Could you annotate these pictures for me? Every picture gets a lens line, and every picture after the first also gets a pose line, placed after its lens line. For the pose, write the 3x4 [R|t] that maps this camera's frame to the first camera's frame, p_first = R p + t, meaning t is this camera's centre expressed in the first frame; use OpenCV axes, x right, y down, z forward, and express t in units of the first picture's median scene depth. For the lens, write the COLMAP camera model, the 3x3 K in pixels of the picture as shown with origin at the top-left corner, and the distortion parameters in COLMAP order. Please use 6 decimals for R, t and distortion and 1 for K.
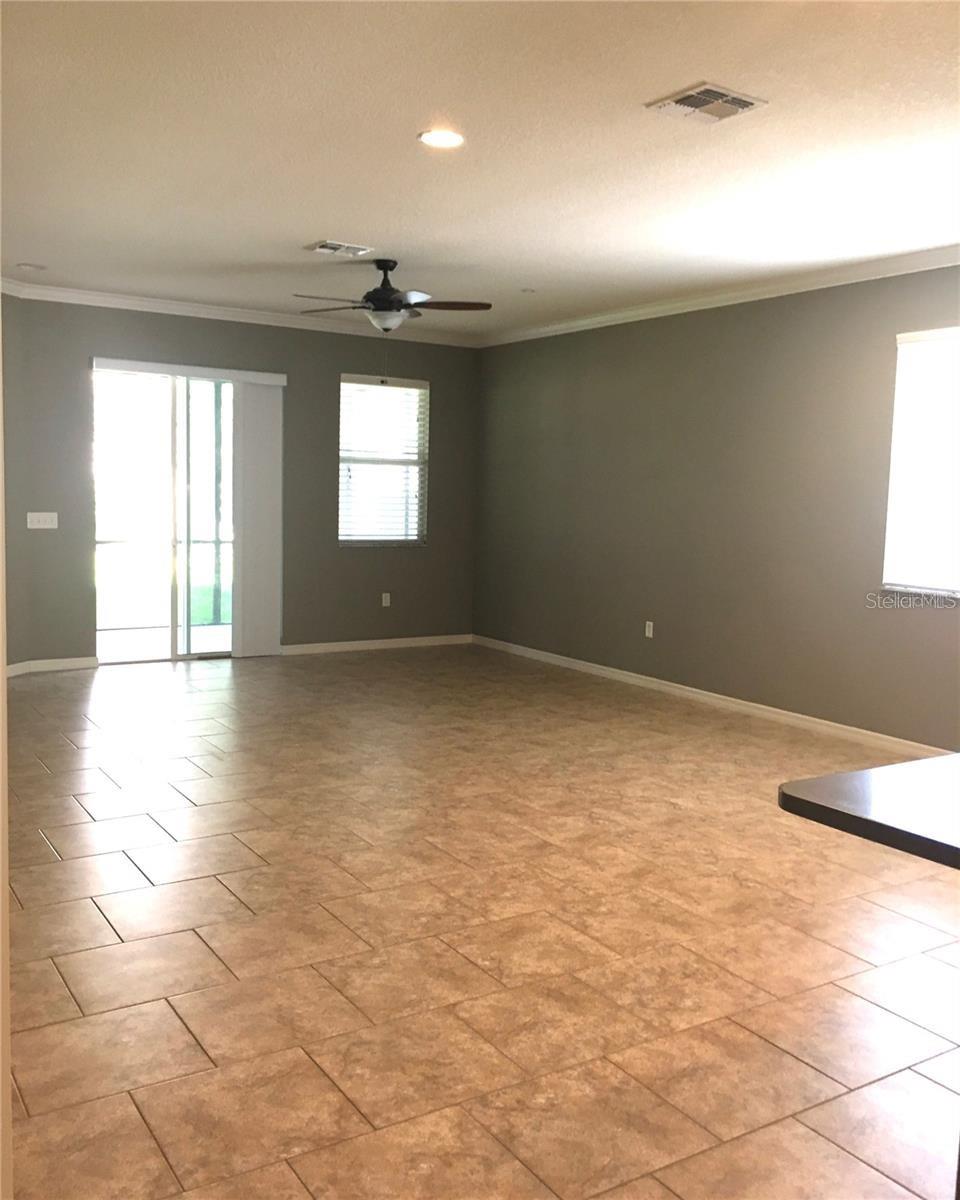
lens RADIAL K [[1106.8, 0, 482.9], [0, 1106.8, 602.7], [0, 0, 1]] dist [0.038568, 0.000000]
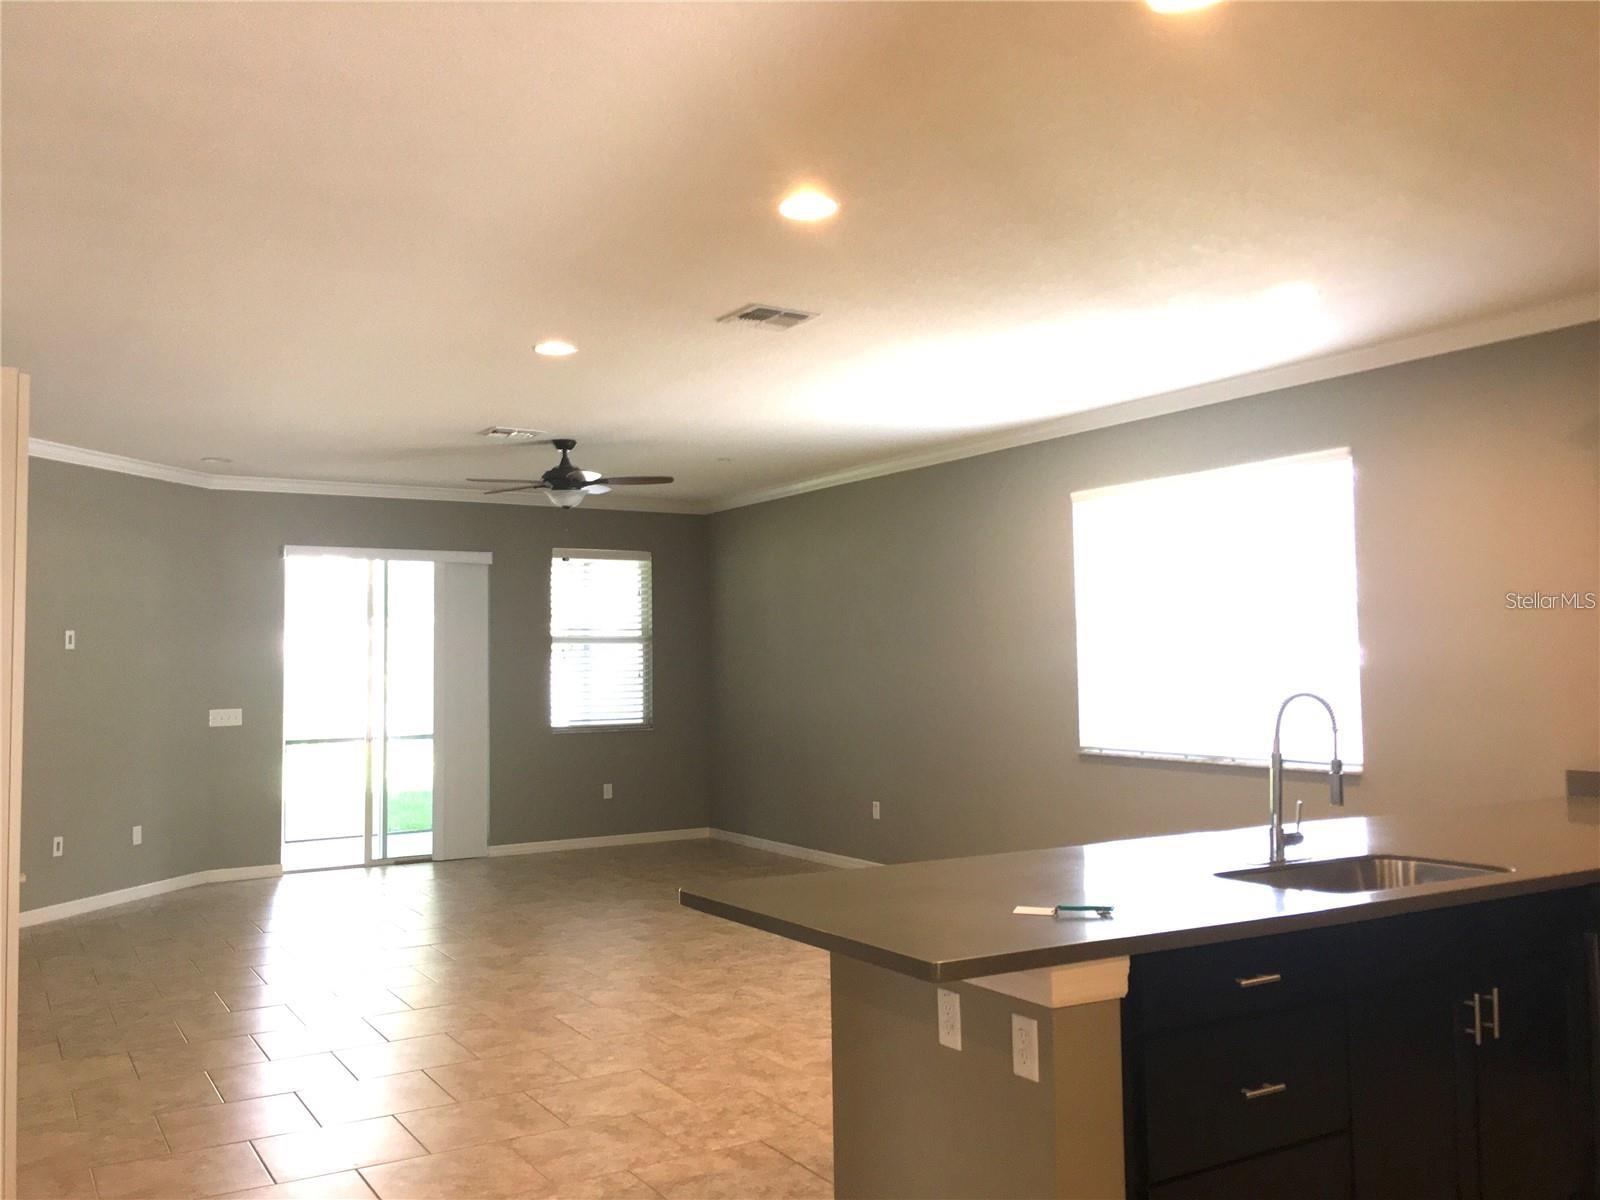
lens RADIAL K [[1388.4, 0, 793.2], [0, 1388.4, 593.5], [0, 0, 1]] dist [0.036056, -0.000150]
pose [[0.998741, -0.040675, -0.029372, 0.216059], [0.035643, 0.987242, -0.155183, 0.040601], [0.035310, 0.153941, 0.987449, -0.290700]]
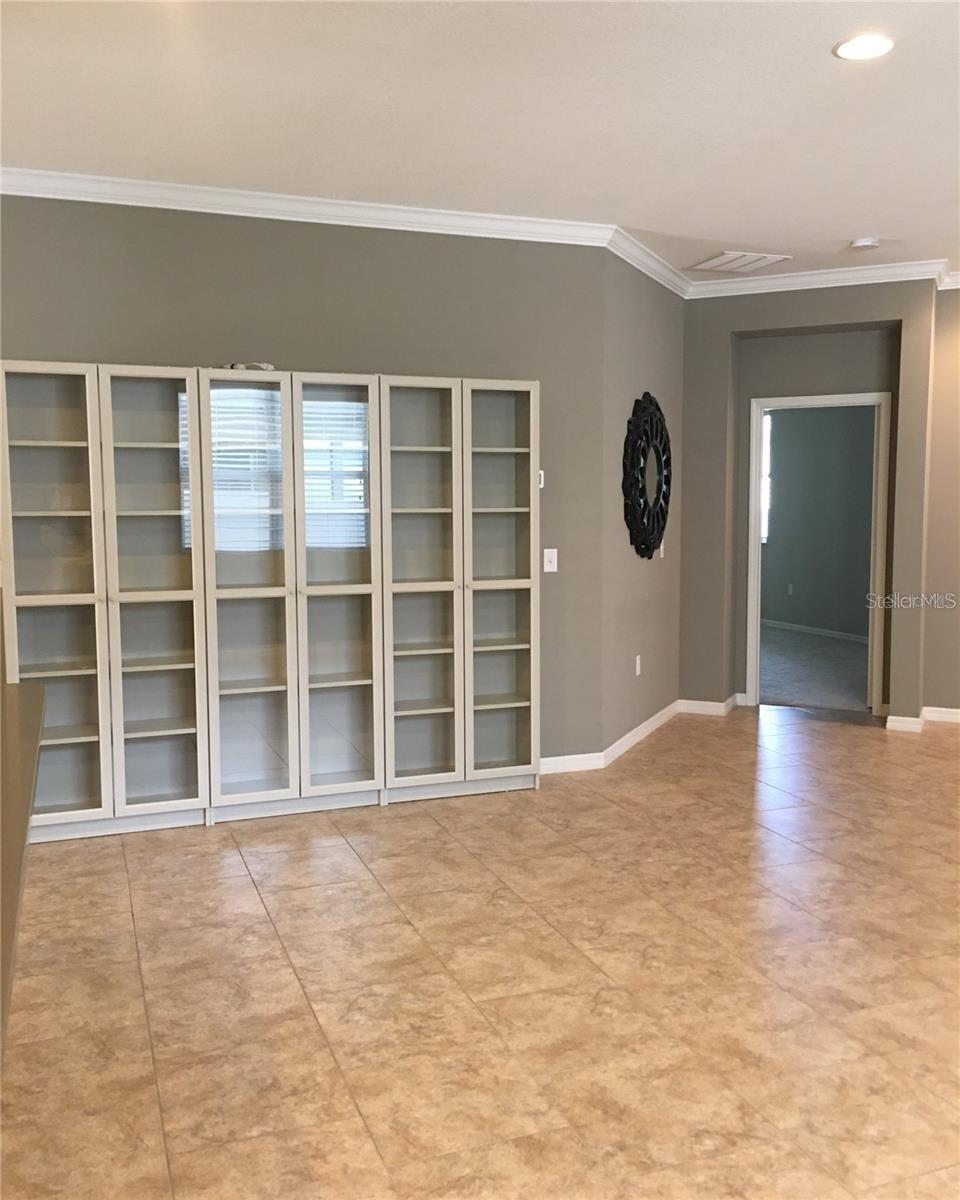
lens RADIAL K [[1106.8, 0, 475.5], [0, 1106.8, 603.3], [0, 0, 1]] dist [0.038568, 0.000000]
pose [[-0.215263, 0.072259, -0.973879, 0.759848], [-0.106577, 0.989564, 0.096980, -0.068863], [0.970723, 0.124669, -0.205316, 0.887494]]
